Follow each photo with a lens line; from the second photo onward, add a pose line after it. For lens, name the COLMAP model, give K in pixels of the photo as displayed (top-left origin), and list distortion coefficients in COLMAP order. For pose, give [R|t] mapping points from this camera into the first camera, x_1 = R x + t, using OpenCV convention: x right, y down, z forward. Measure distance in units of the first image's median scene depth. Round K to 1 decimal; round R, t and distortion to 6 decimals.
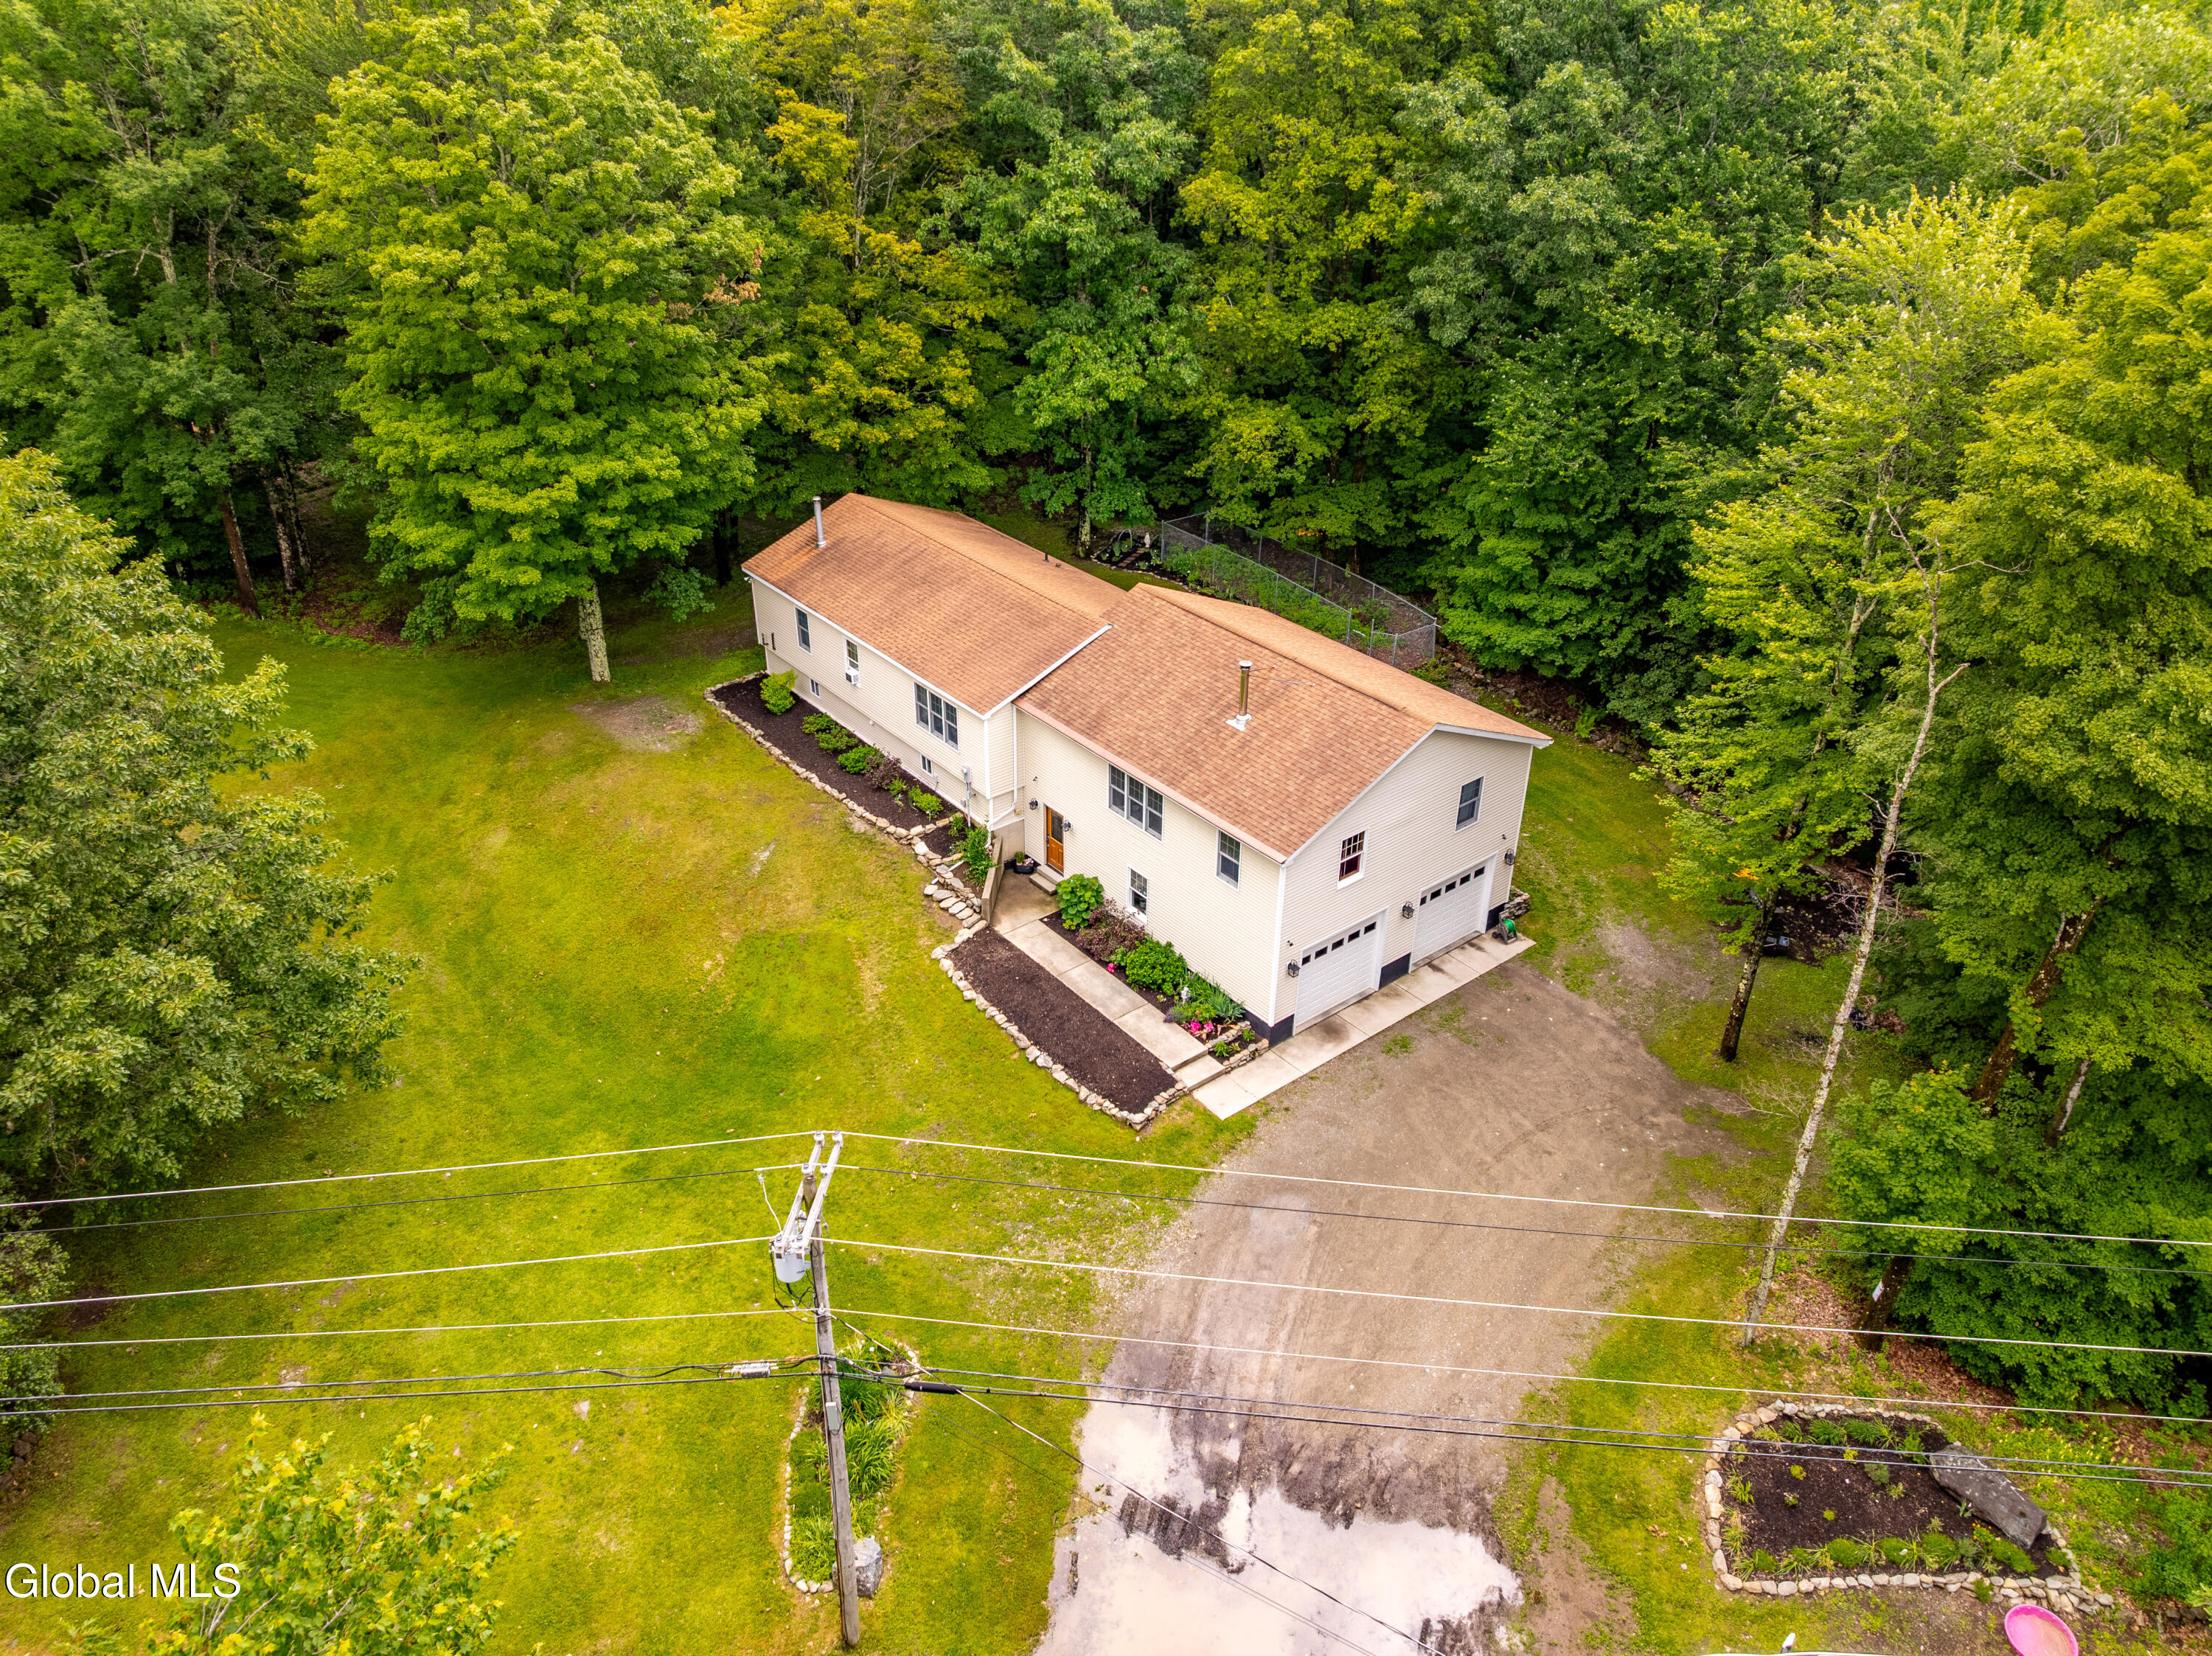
lens RADIAL K [[1566.4, 0, 1106.0], [0, 1566.4, 828.0], [0, 0, 1]] dist [-0.040882, -0.002870]
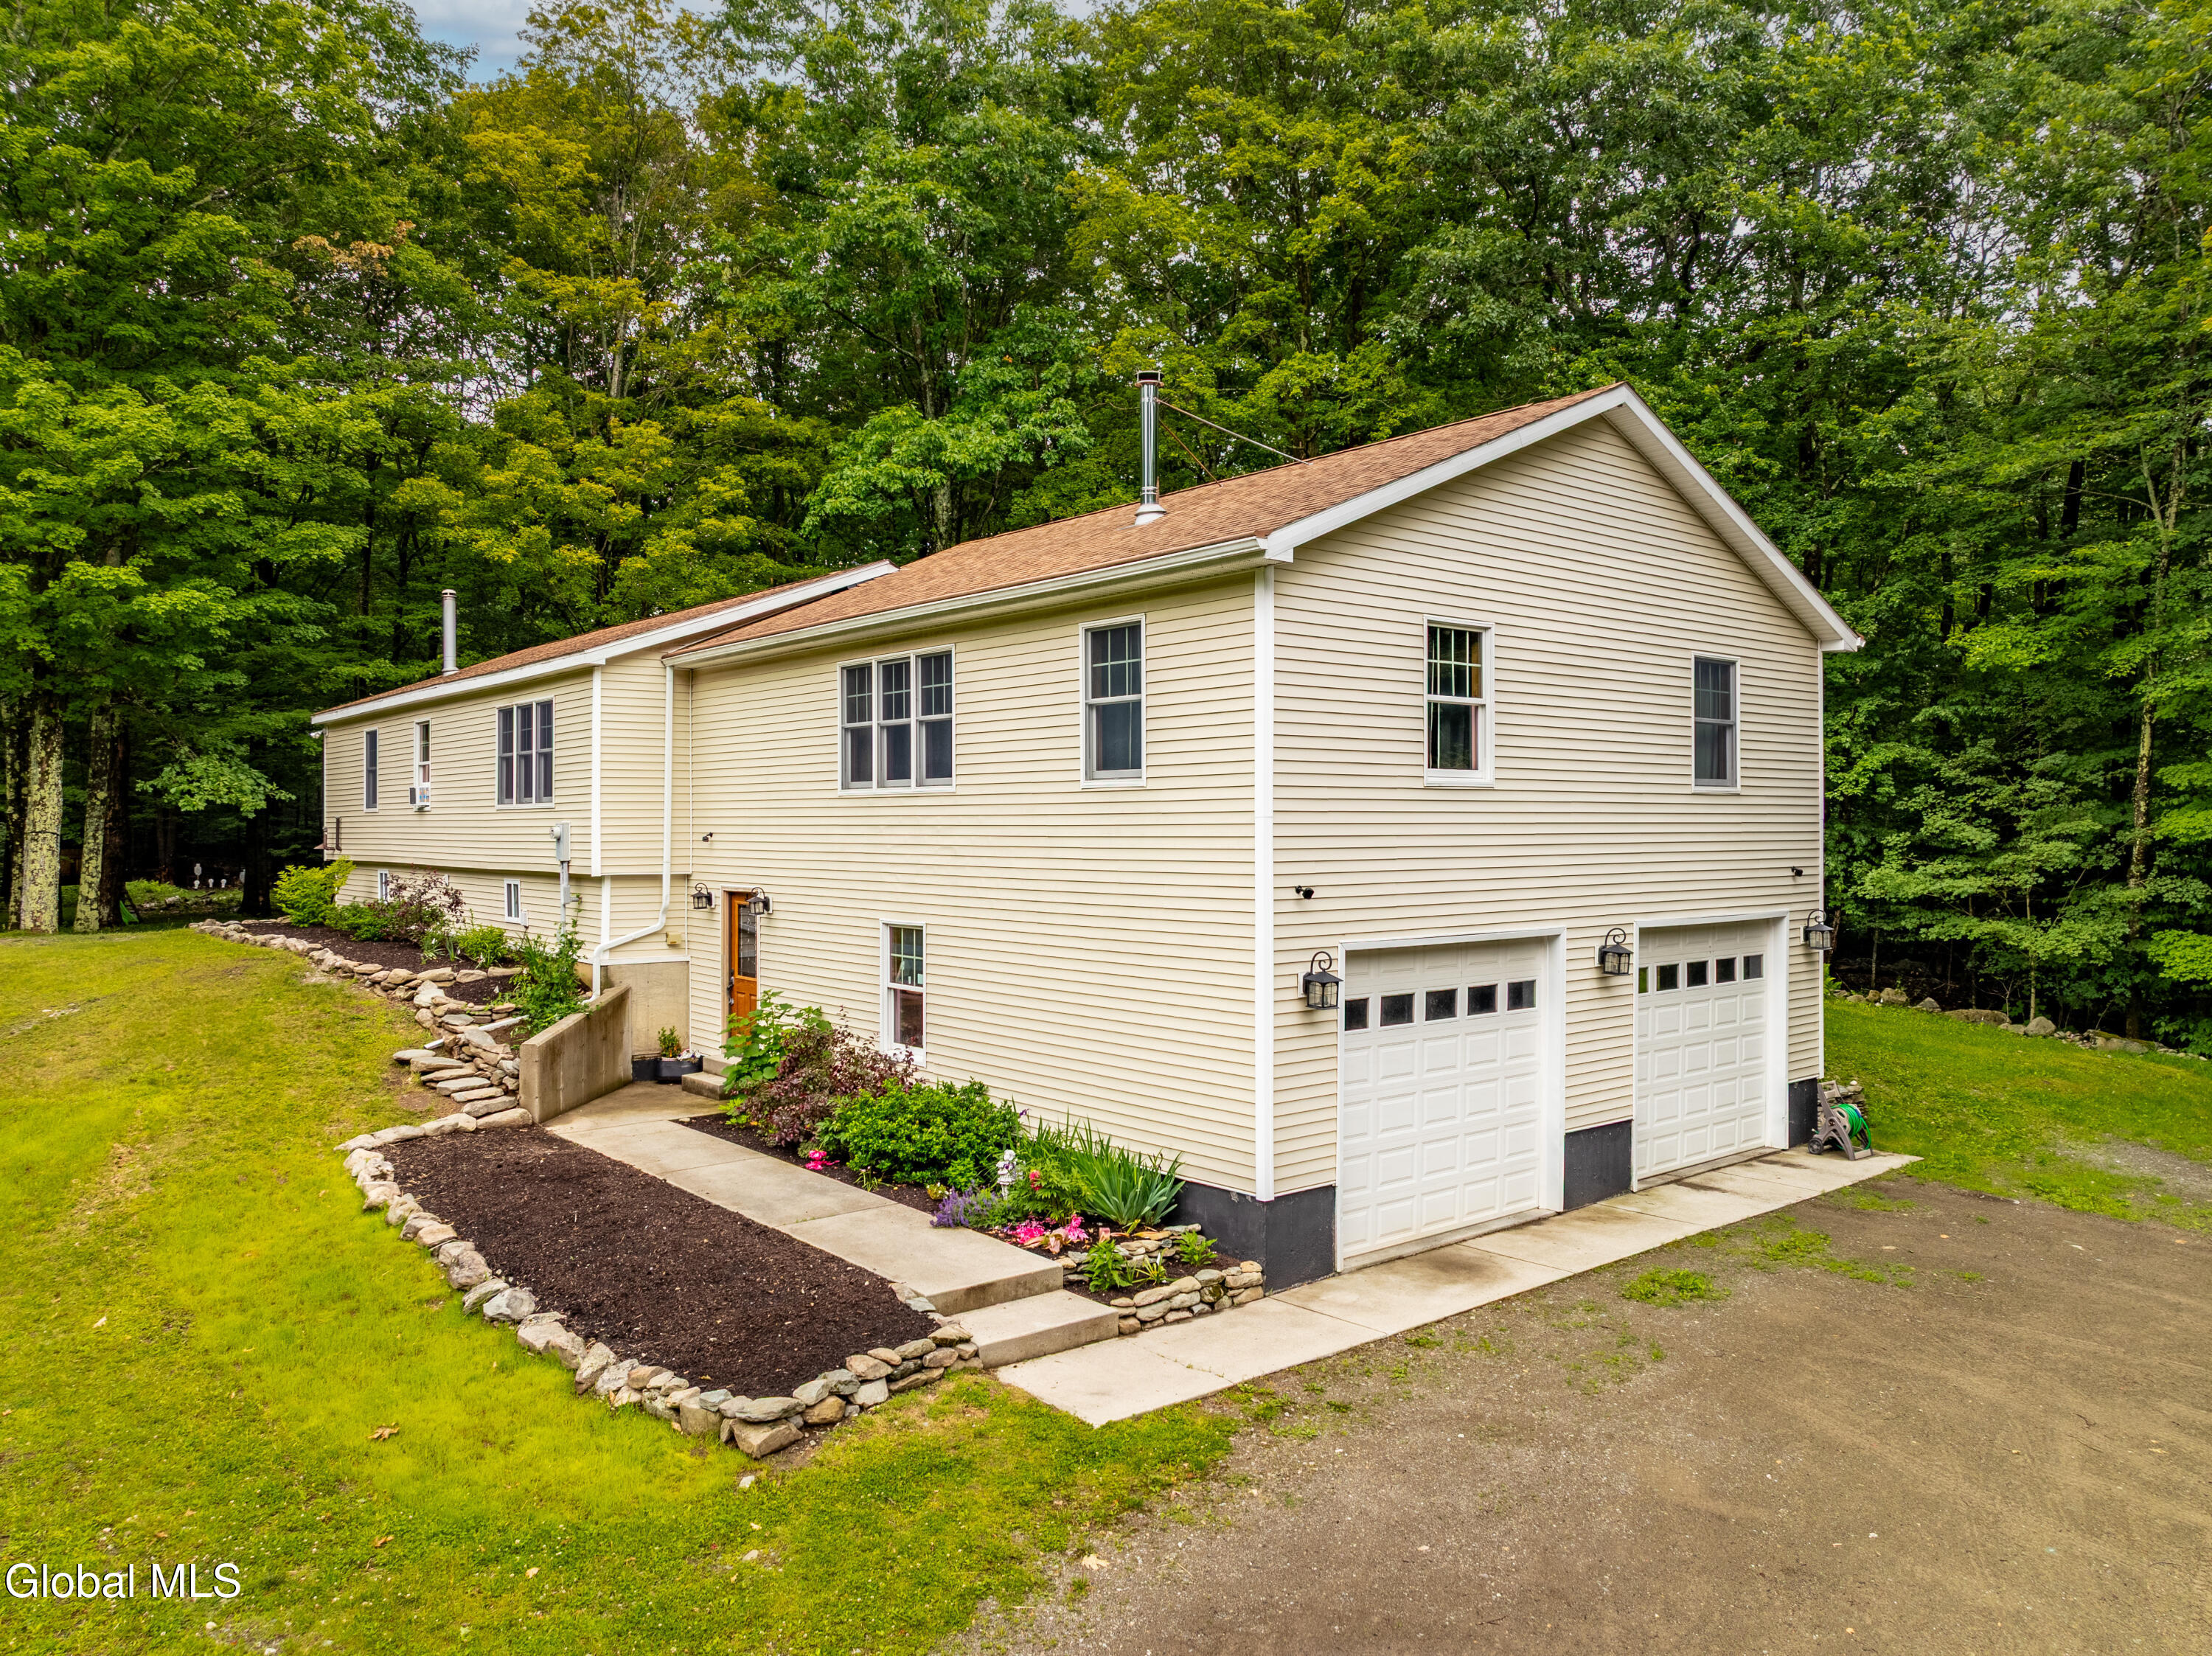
lens RADIAL K [[1537.8, 0, 1106.0], [0, 1537.8, 828.0], [0, 0, 1]] dist [-0.015679, -0.001951]
pose [[0.999813, -0.007838, 0.017674, 0.069185], [0.015765, 0.859680, -0.510589, 0.220984], [-0.011192, 0.510772, 0.859643, 0.701718]]
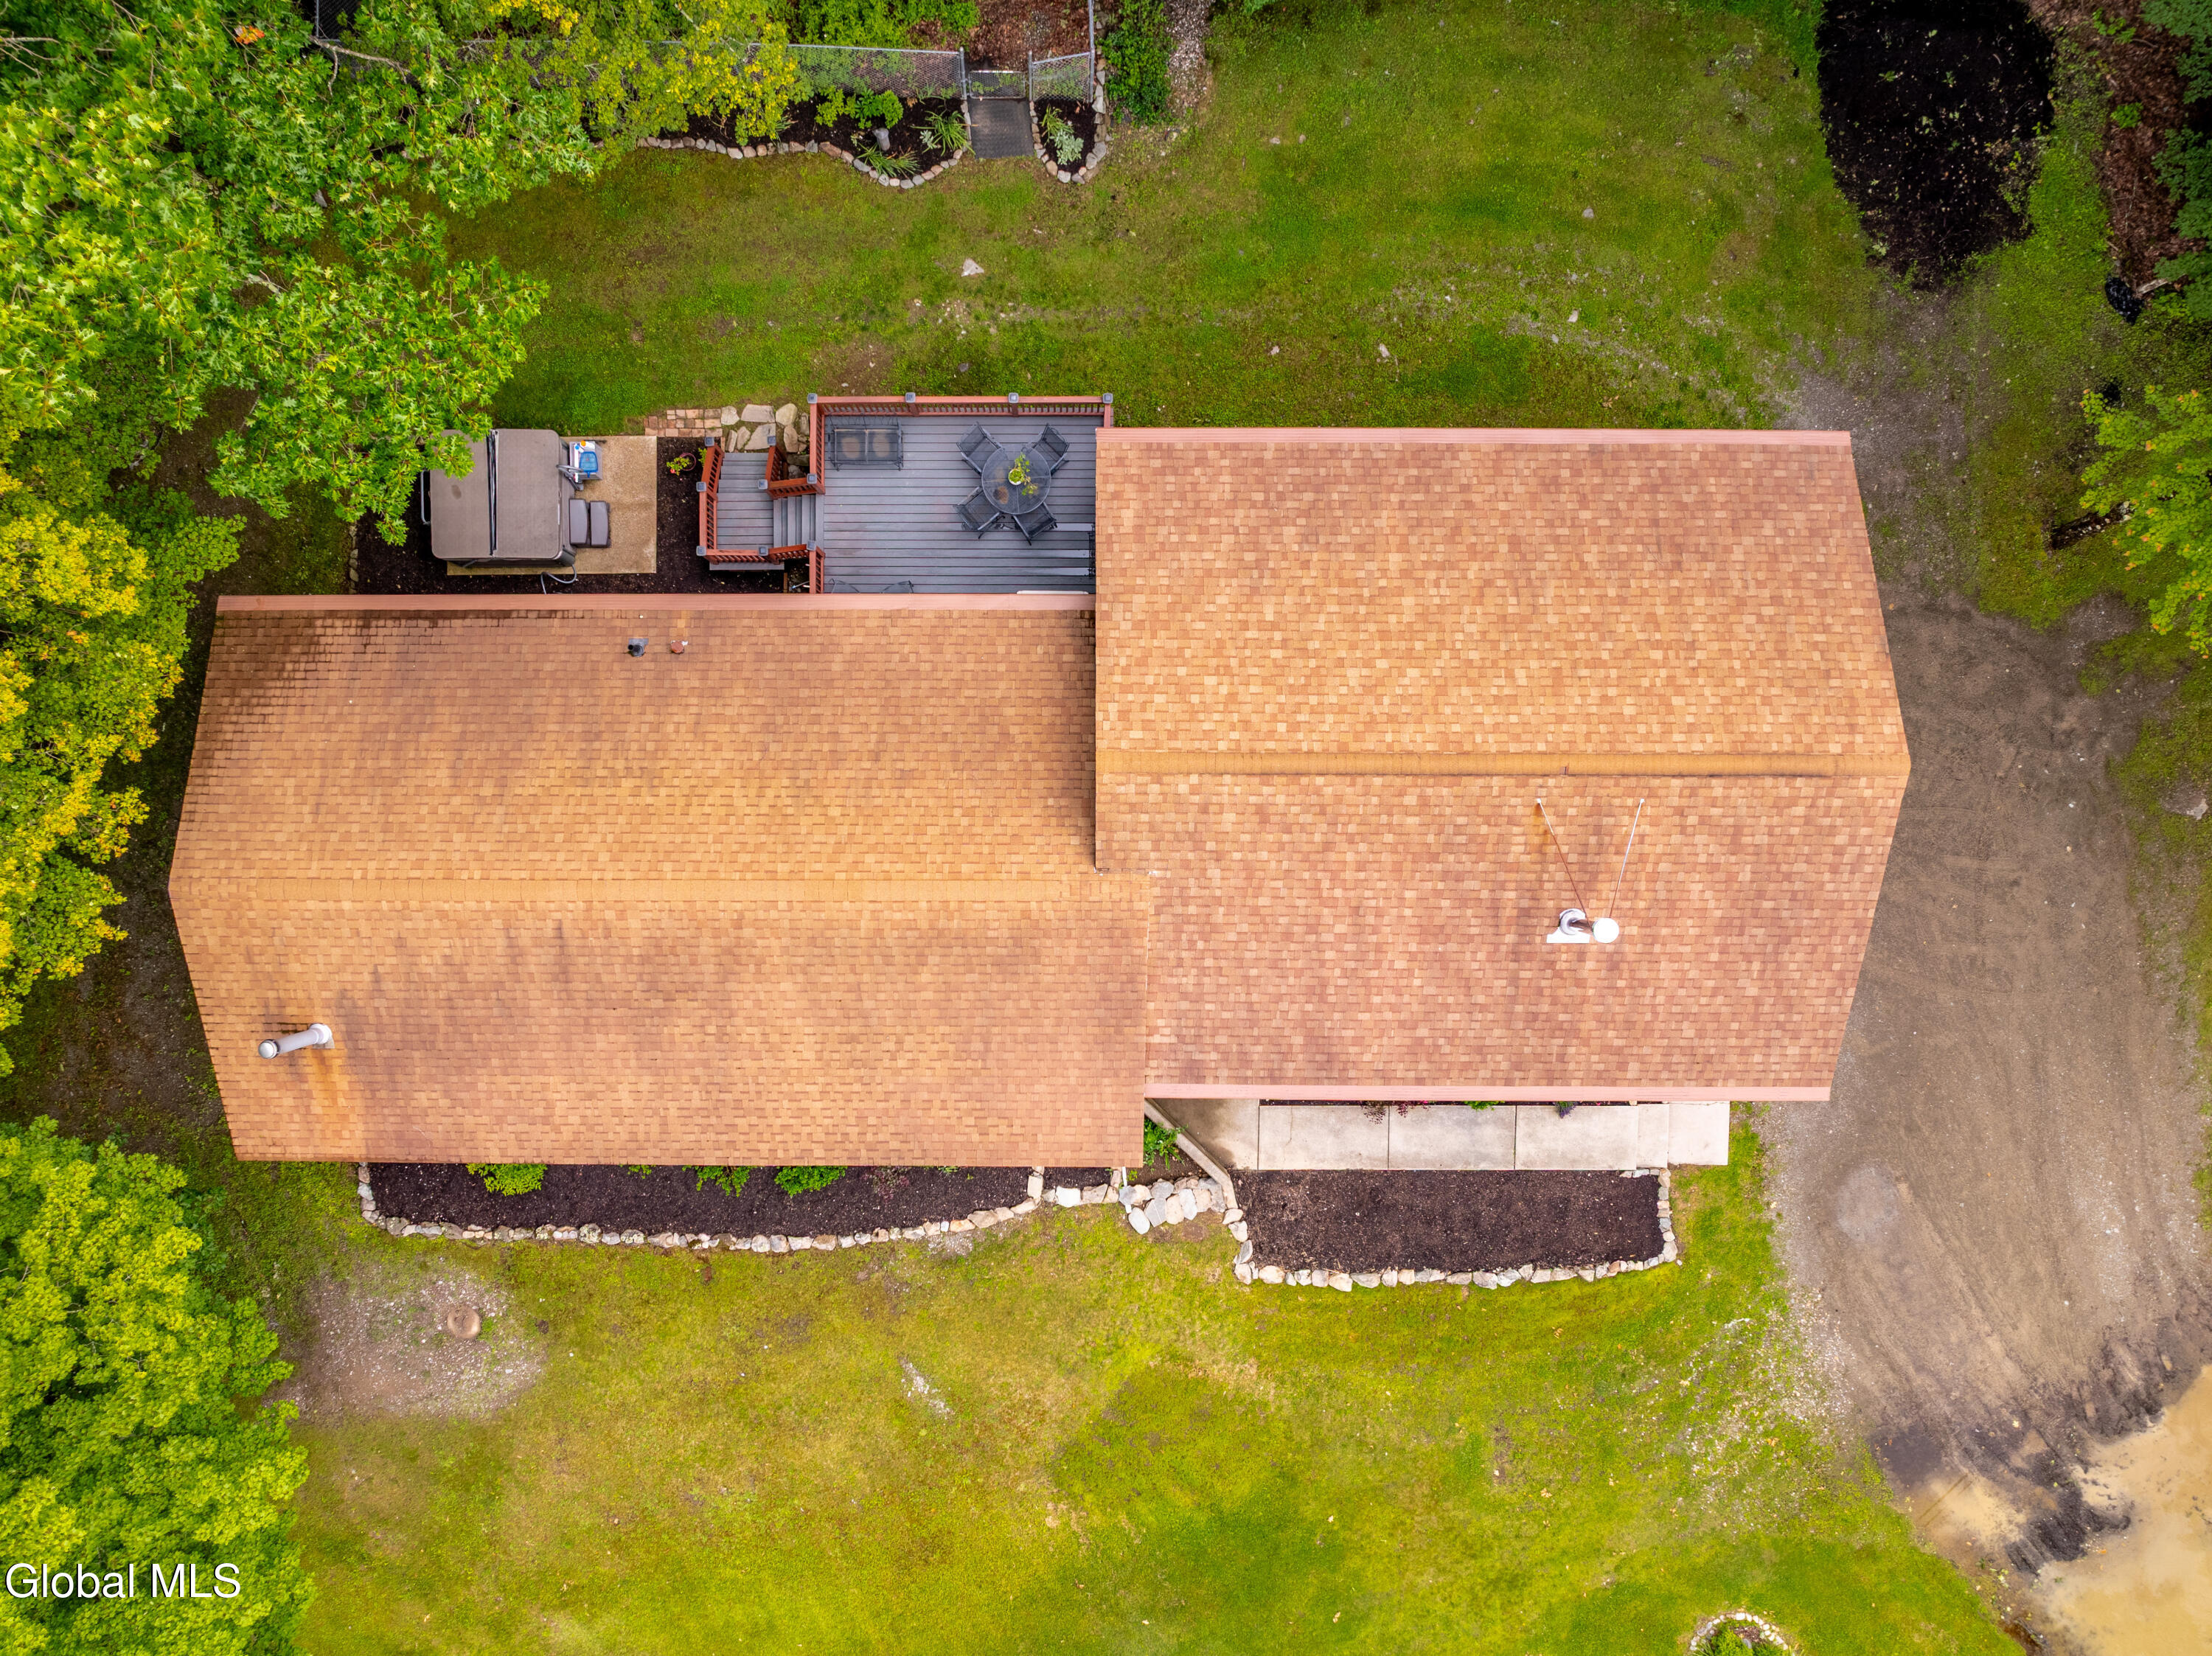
lens RADIAL K [[1521.7, 0, 993.6], [0, 1521.7, 922.2], [0, 0, 1]] dist [-0.042385, 0.002974]
pose [[0.622273, -0.779514, -0.071656, -0.007263], [0.423421, 0.258187, 0.868363, -0.646892], [-0.658400, -0.570699, 0.490726, 0.900309]]
